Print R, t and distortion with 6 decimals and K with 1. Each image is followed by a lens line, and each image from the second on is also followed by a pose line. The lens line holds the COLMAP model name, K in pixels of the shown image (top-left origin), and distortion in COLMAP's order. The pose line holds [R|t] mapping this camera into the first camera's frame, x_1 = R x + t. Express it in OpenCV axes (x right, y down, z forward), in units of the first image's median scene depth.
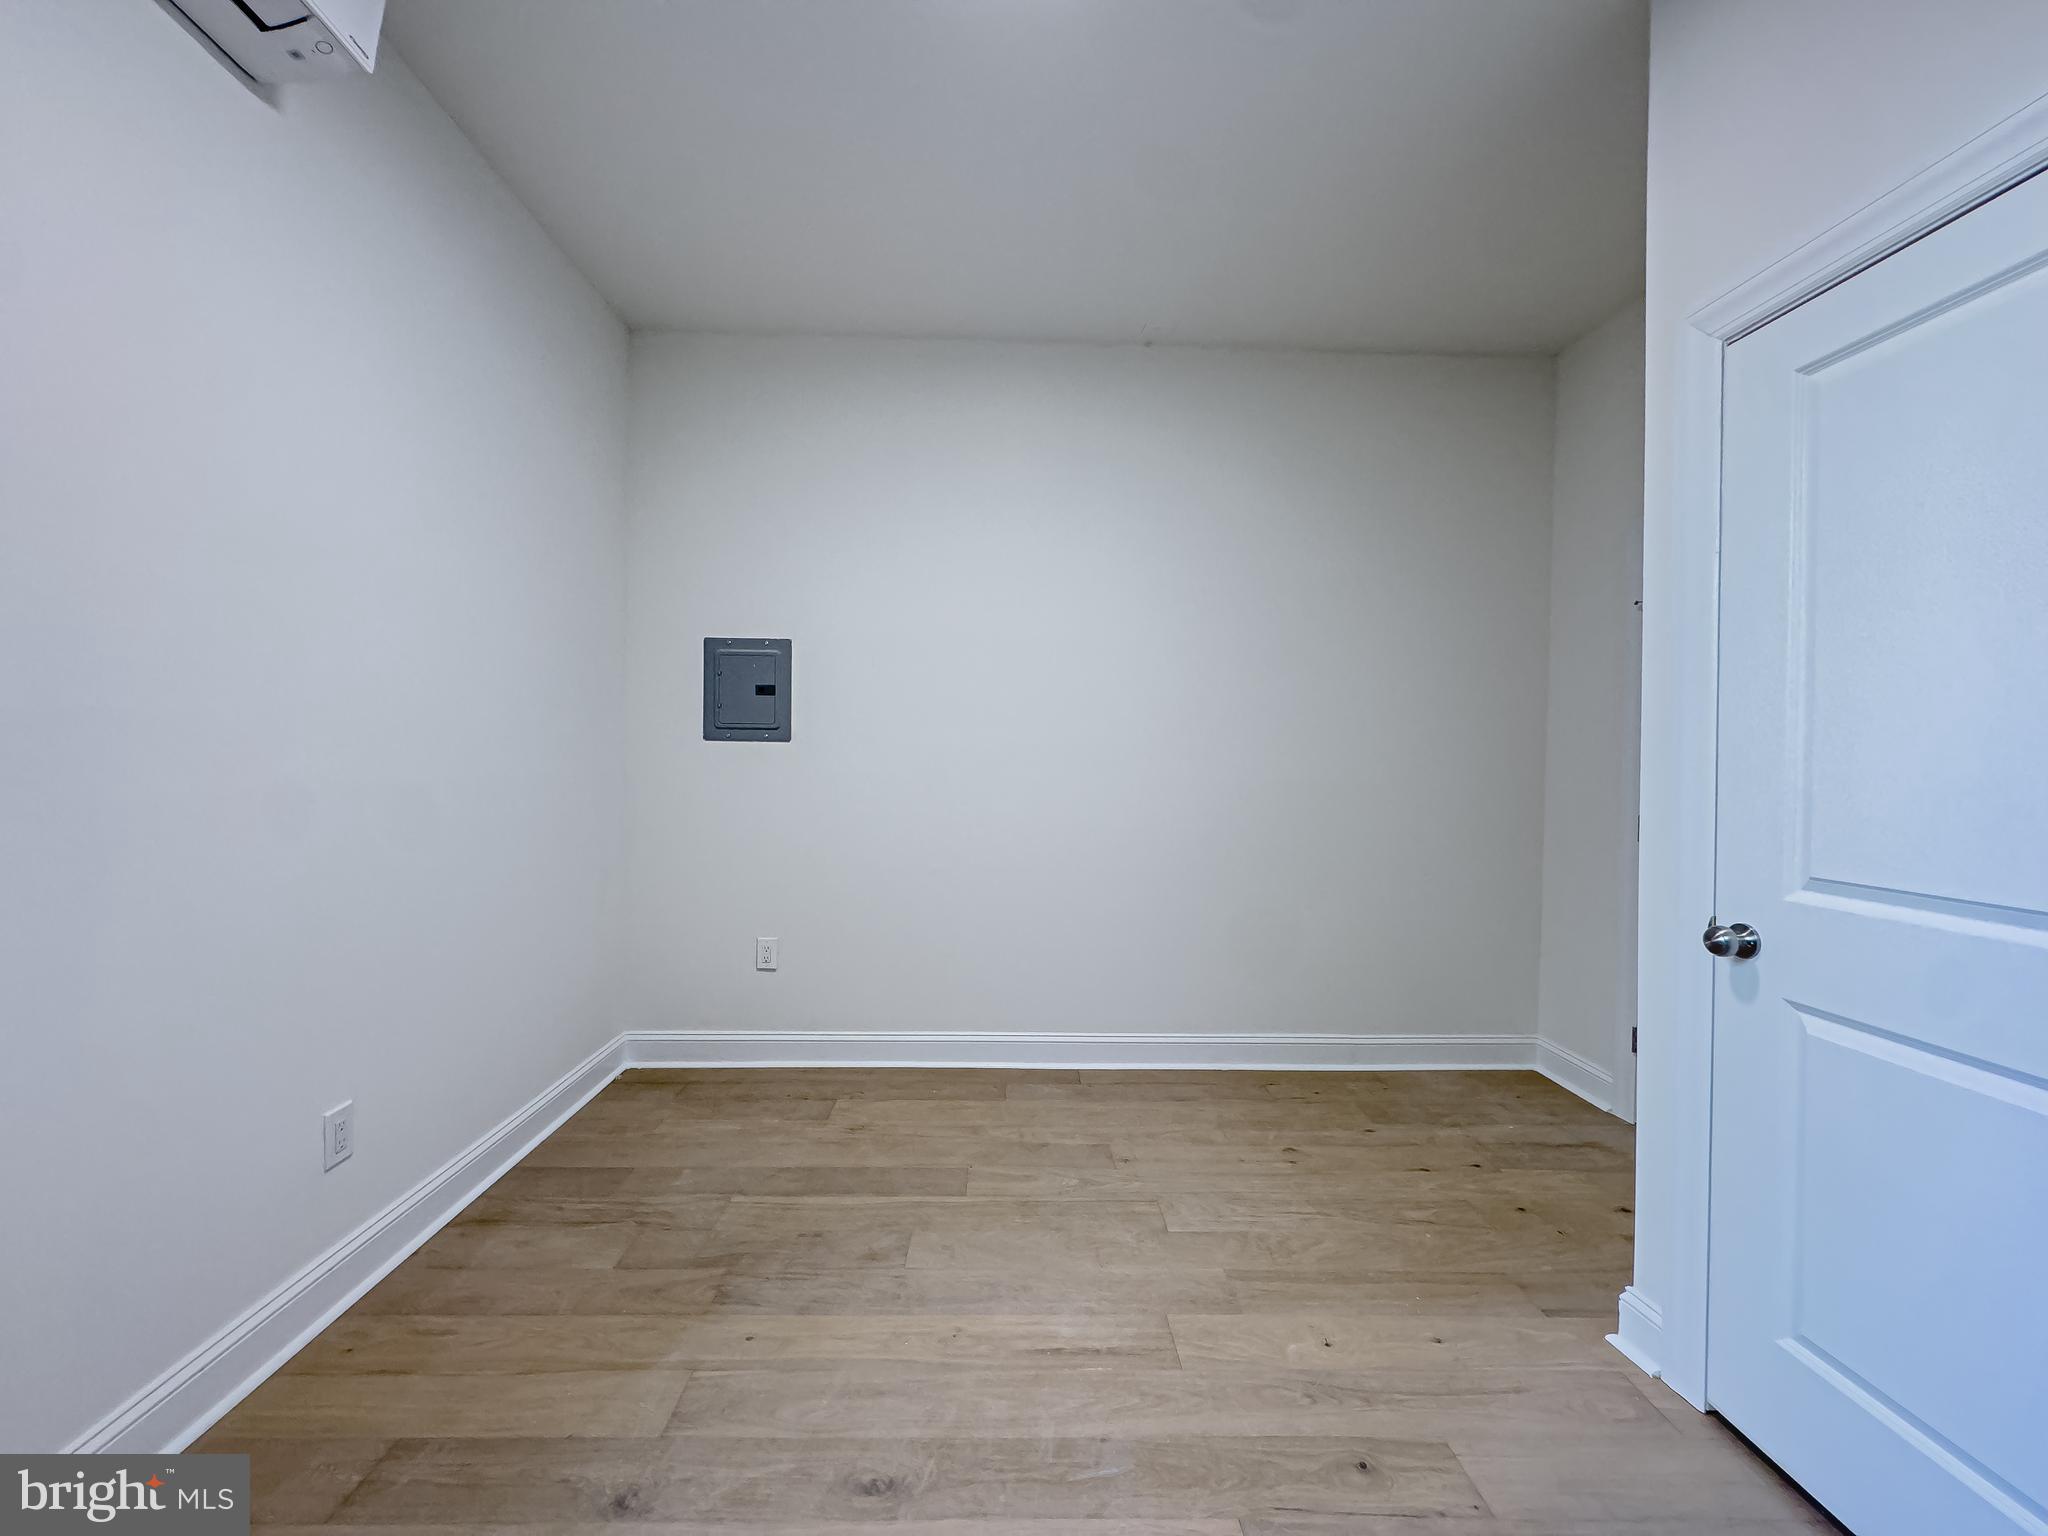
lens RADIAL K [[816.5, 0, 1025.3], [0, 816.5, 766.6], [0, 0, 1]] dist [-0.002445, -0.000302]
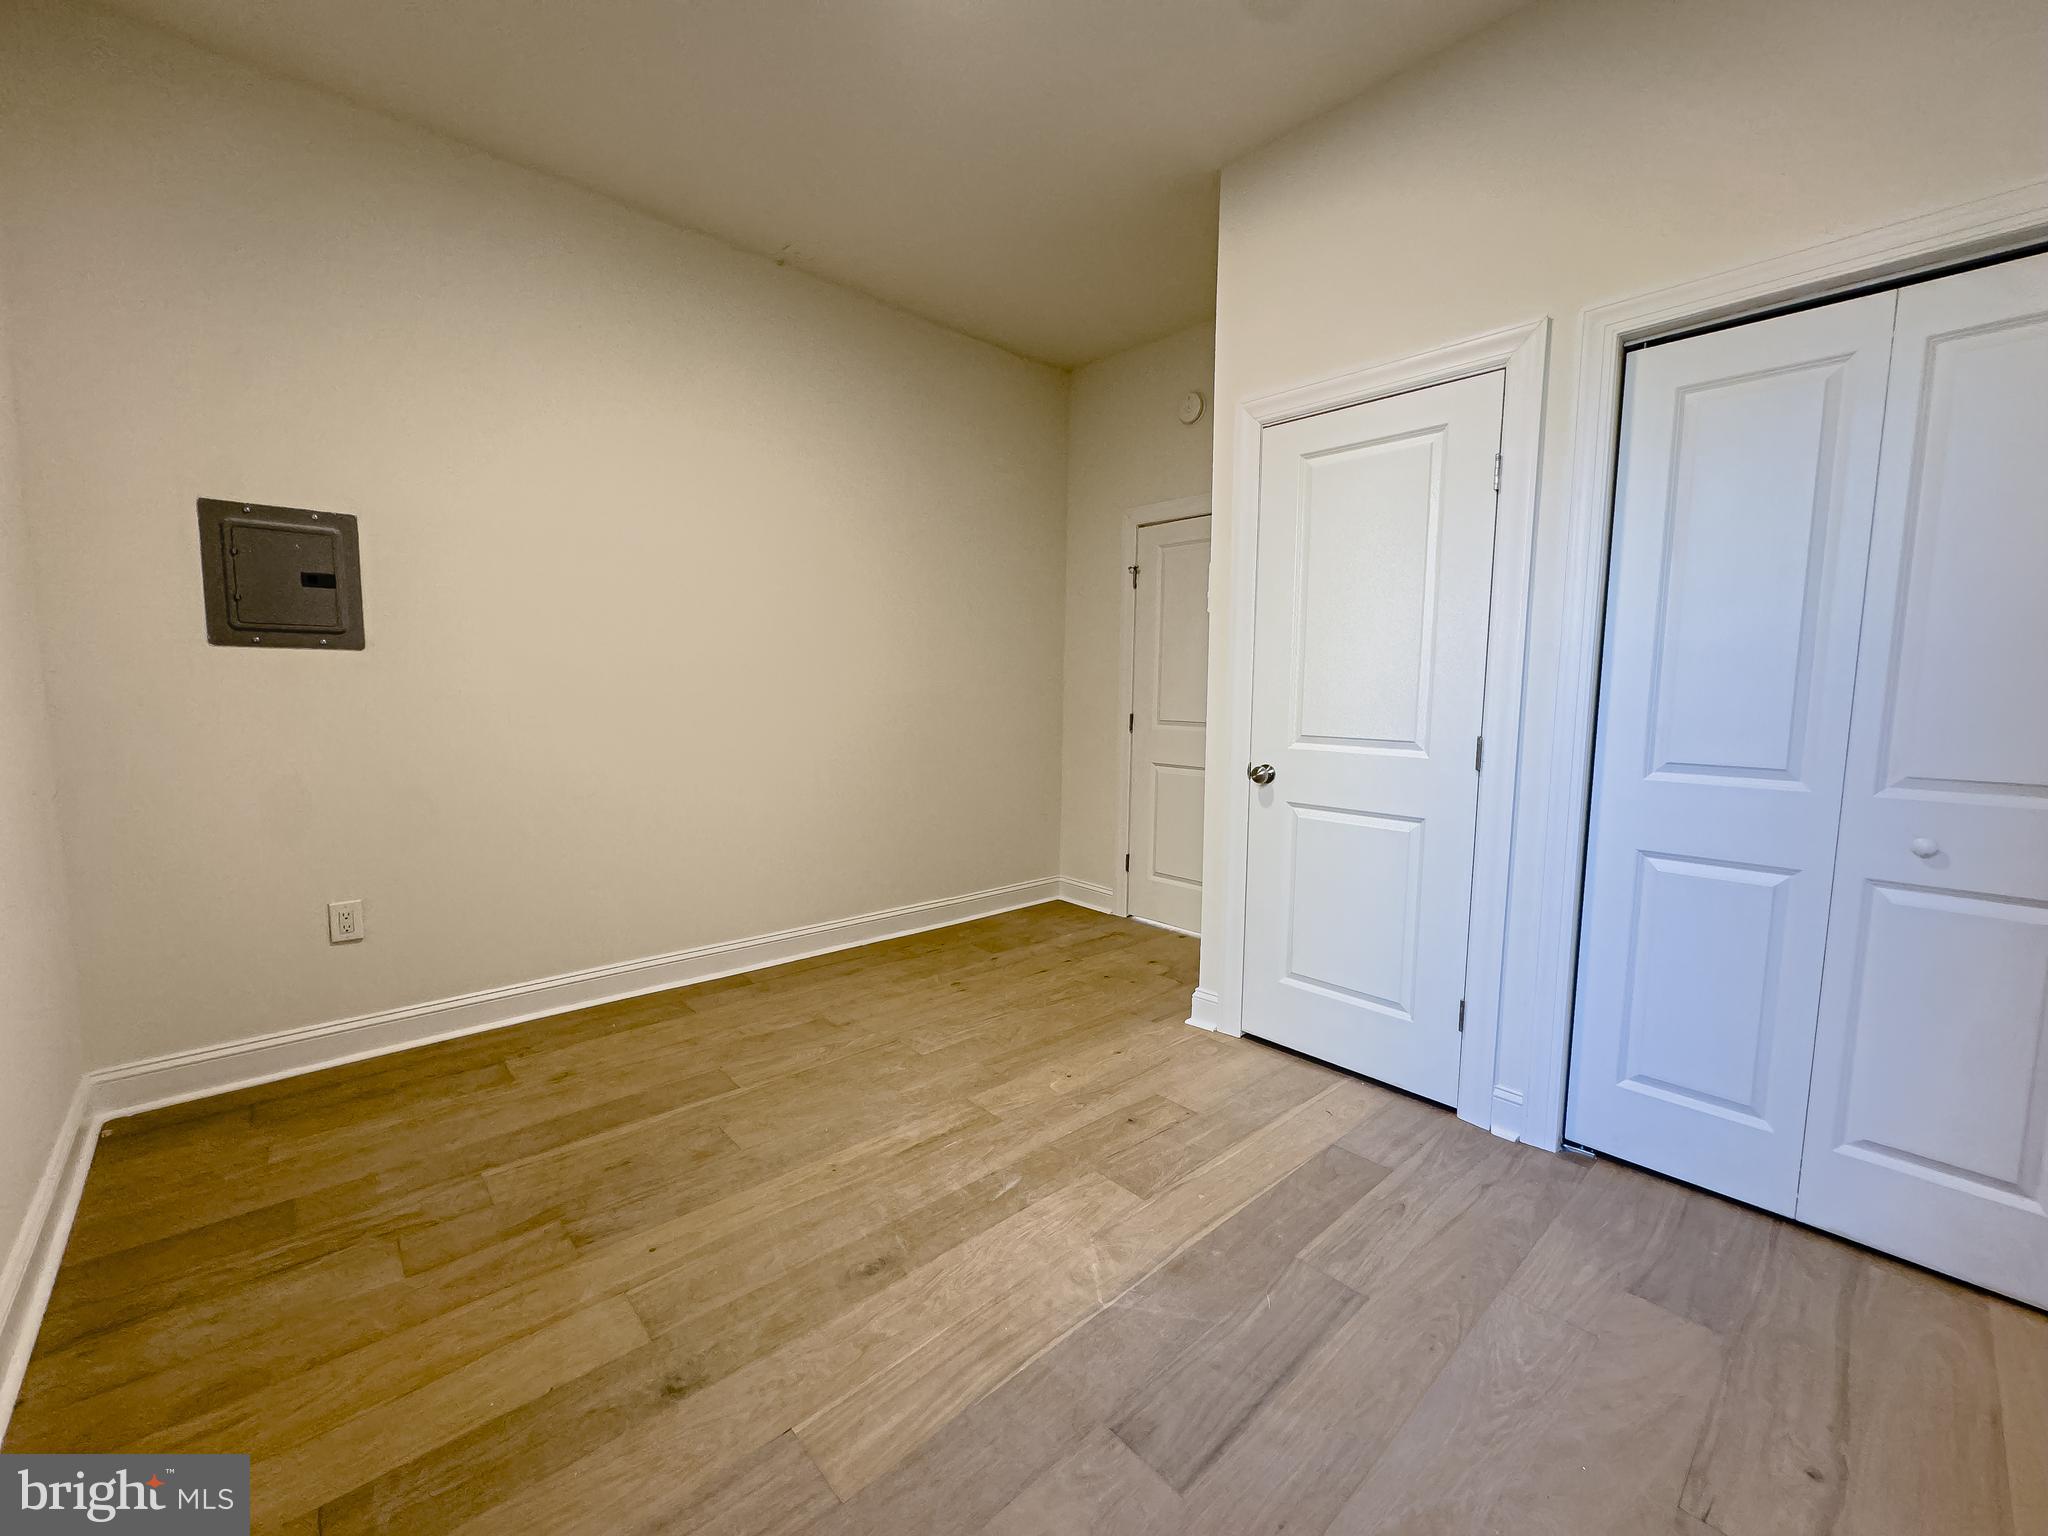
lens RADIAL K [[816.5, 0, 1025.3], [0, 816.5, 766.6], [0, 0, 1]] dist [-0.002445, -0.000302]
pose [[0.759680, -0.068179, 0.646713, -0.471088], [0.006753, 0.995262, 0.096991, 0.013224], [-0.650262, -0.069314, 0.756541, -0.011333]]
